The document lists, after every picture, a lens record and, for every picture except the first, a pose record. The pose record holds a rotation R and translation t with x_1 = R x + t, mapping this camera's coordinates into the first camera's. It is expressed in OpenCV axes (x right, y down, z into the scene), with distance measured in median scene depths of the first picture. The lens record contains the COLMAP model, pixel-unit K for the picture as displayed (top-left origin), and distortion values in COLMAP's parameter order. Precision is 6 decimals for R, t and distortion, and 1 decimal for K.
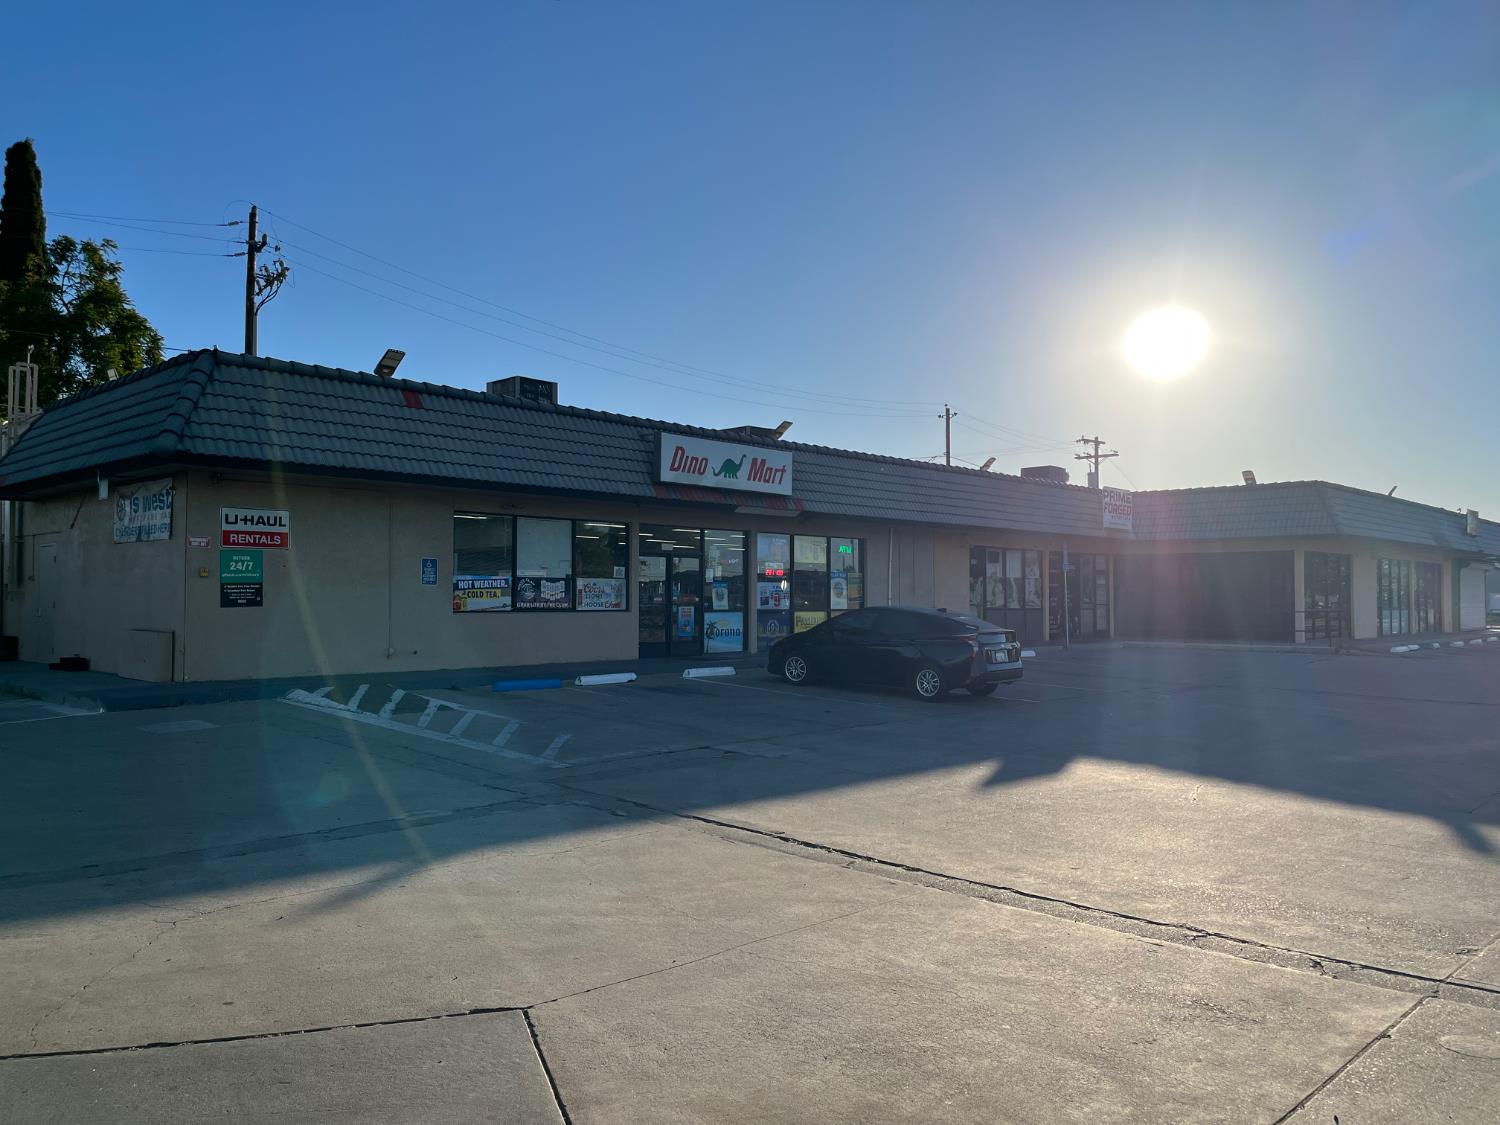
lens RADIAL K [[1128.8, 0, 746.1], [0, 1128.8, 568.3], [0, 0, 1]] dist [0.061898, -0.080633]
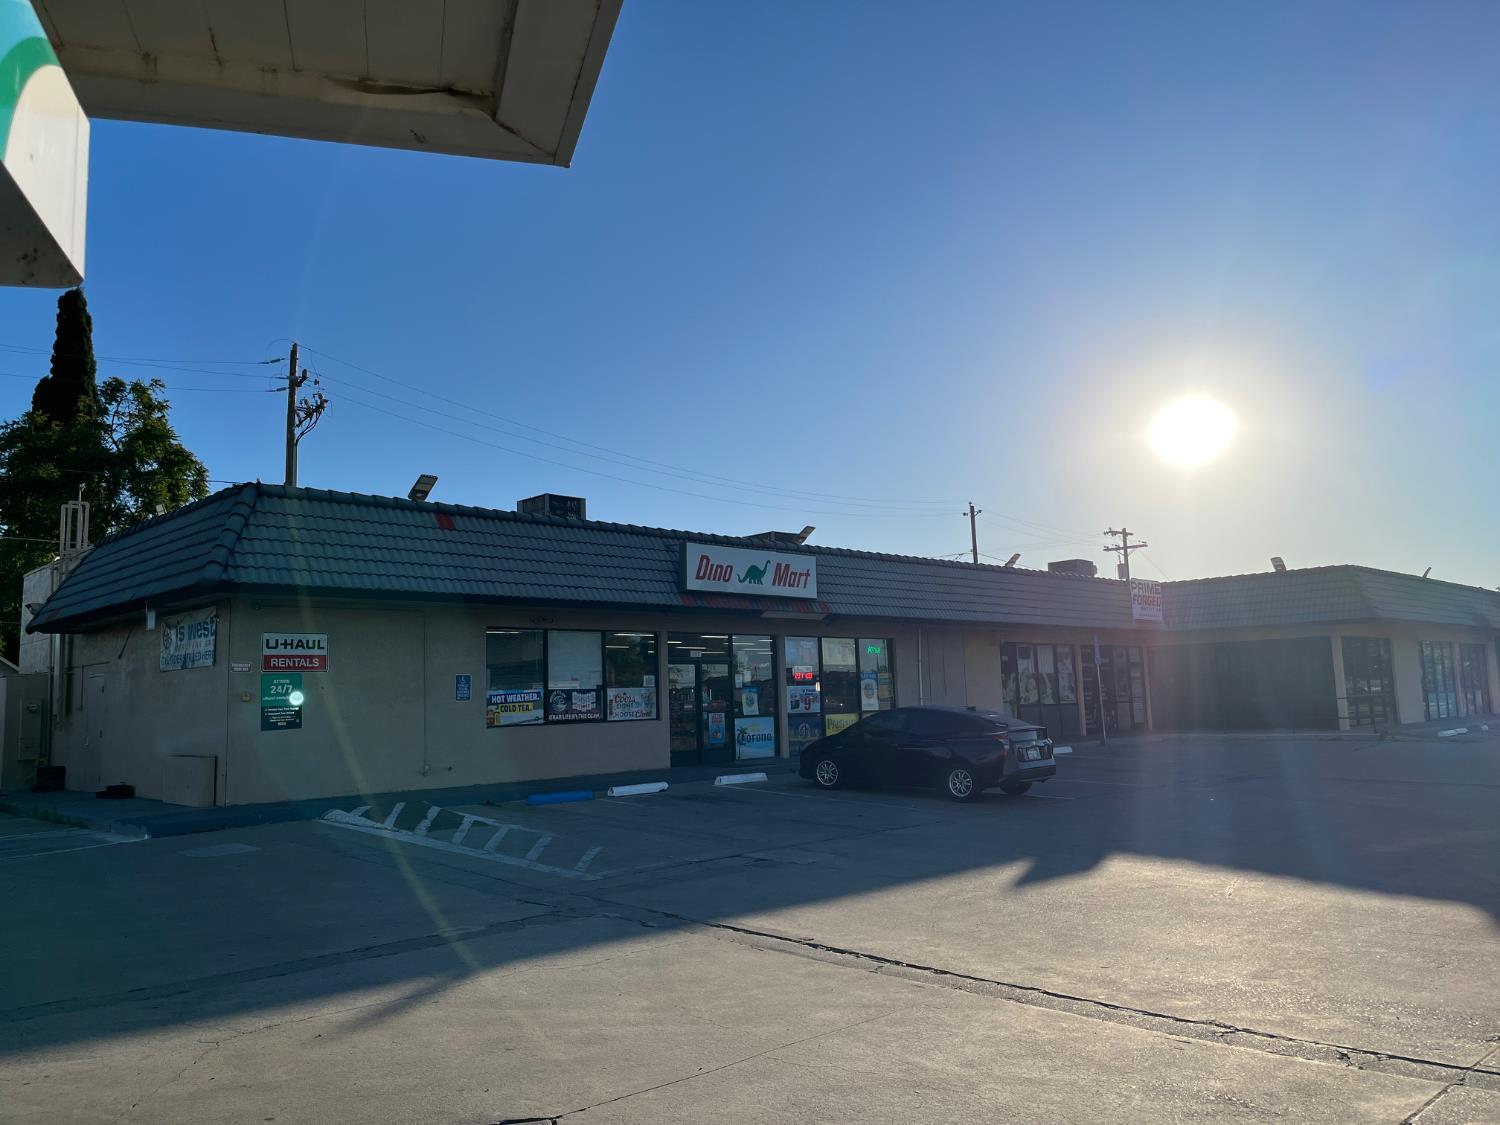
lens RADIAL K [[1128.8, 0, 737.9], [0, 1128.8, 566.0], [0, 0, 1]] dist [0.061898, -0.080633]
pose [[0.998693, -0.038503, -0.033608, 0.005332], [0.035181, 0.994915, -0.094377, -0.000988], [0.037071, 0.093071, 0.994969, -0.013138]]
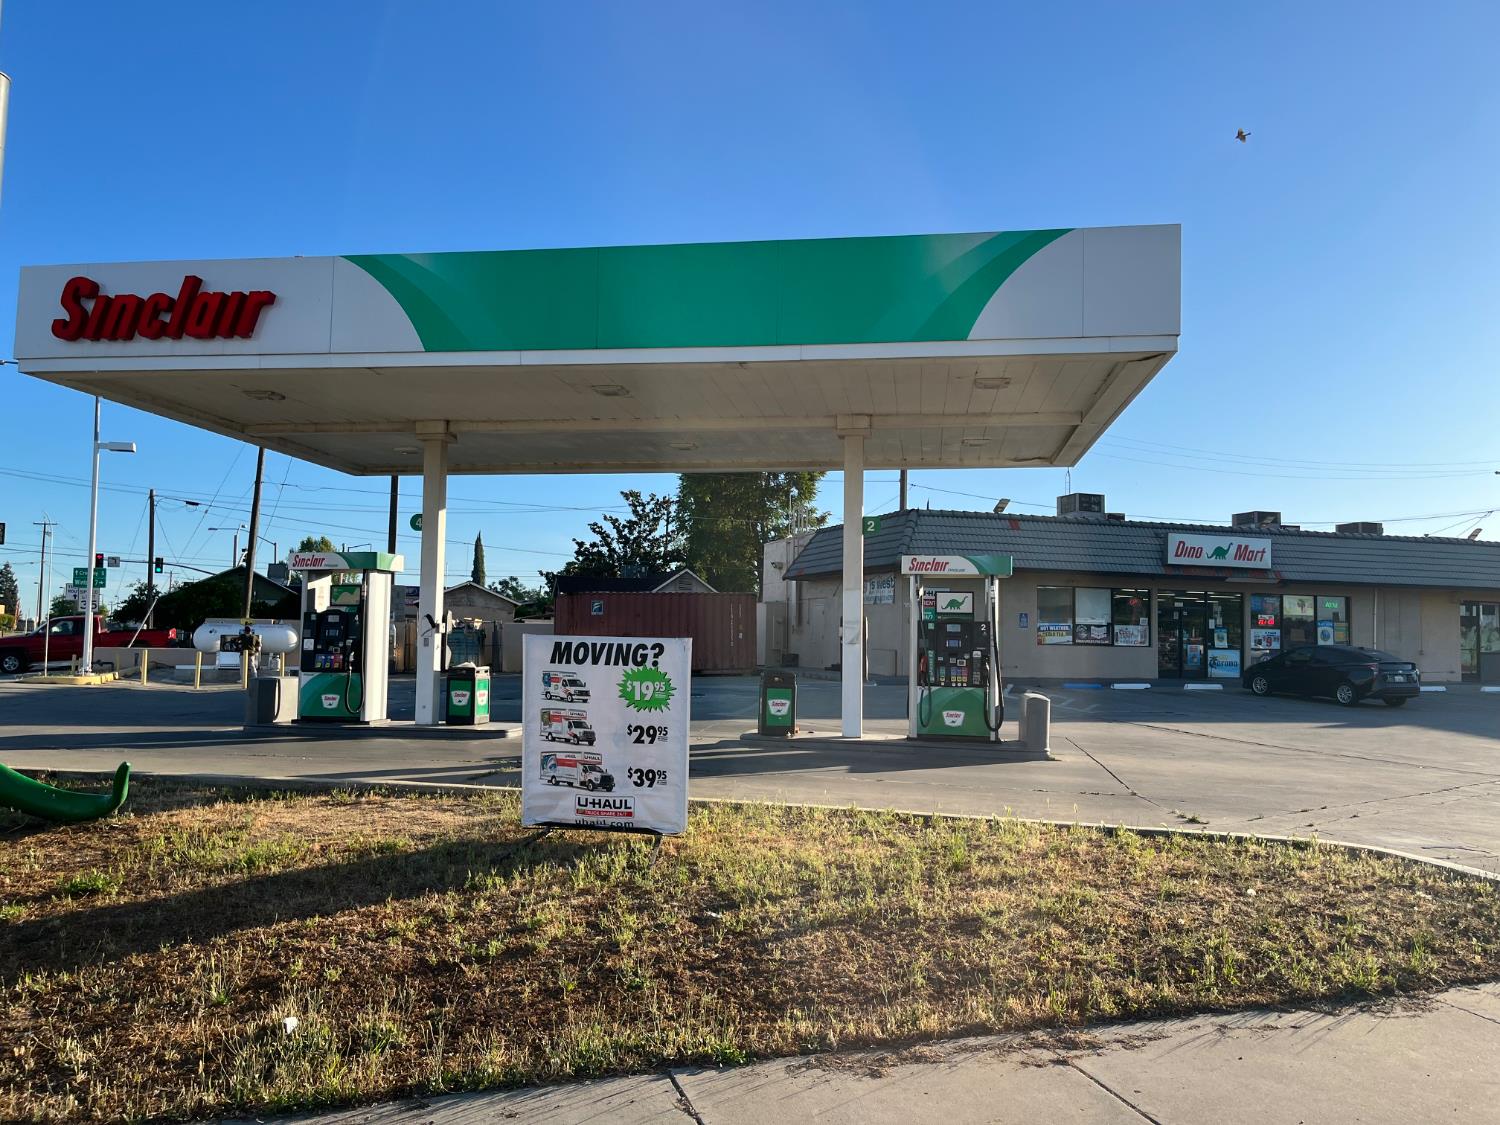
lens RADIAL K [[1128.8, 0, 749.0], [0, 1128.8, 563.7], [0, 0, 1]] dist [0.061898, -0.080633]
pose [[0.881546, -0.017642, -0.471768, 0.159658], [-0.002828, 0.999086, -0.042646, -0.008308], [0.472089, 0.038929, 0.880691, -0.683632]]
